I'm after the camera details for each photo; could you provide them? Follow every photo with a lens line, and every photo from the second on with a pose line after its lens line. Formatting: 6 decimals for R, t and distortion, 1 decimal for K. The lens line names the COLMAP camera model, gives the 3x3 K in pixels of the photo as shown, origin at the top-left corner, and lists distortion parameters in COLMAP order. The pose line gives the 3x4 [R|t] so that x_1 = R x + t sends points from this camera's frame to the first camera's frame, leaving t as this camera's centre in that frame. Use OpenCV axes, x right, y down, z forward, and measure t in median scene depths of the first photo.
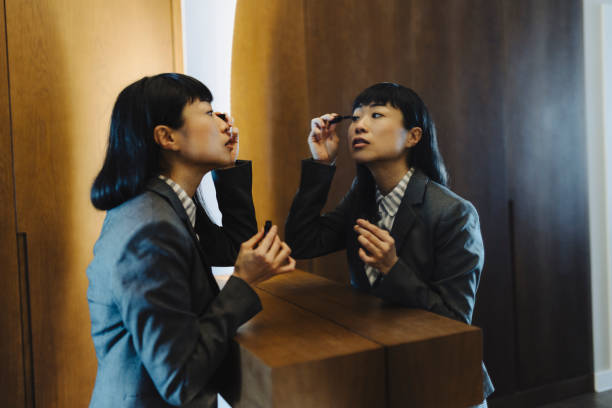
lens RADIAL K [[551.9, 0, 316.1], [0, 551.9, 206.6], [0, 0, 1]] dist [-0.035114, 0.002141]
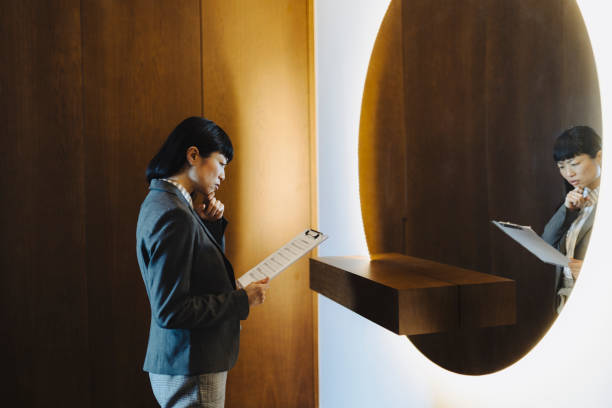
lens RADIAL K [[551.9, 0, 316.1], [0, 551.9, 206.6], [0, 0, 1]] dist [-0.035114, 0.002141]
pose [[0.989730, 0.018960, -0.141685, -0.039180], [-0.020295, 0.999762, -0.007984, 0.002601], [0.141500, 0.010777, 0.989880, -0.401681]]
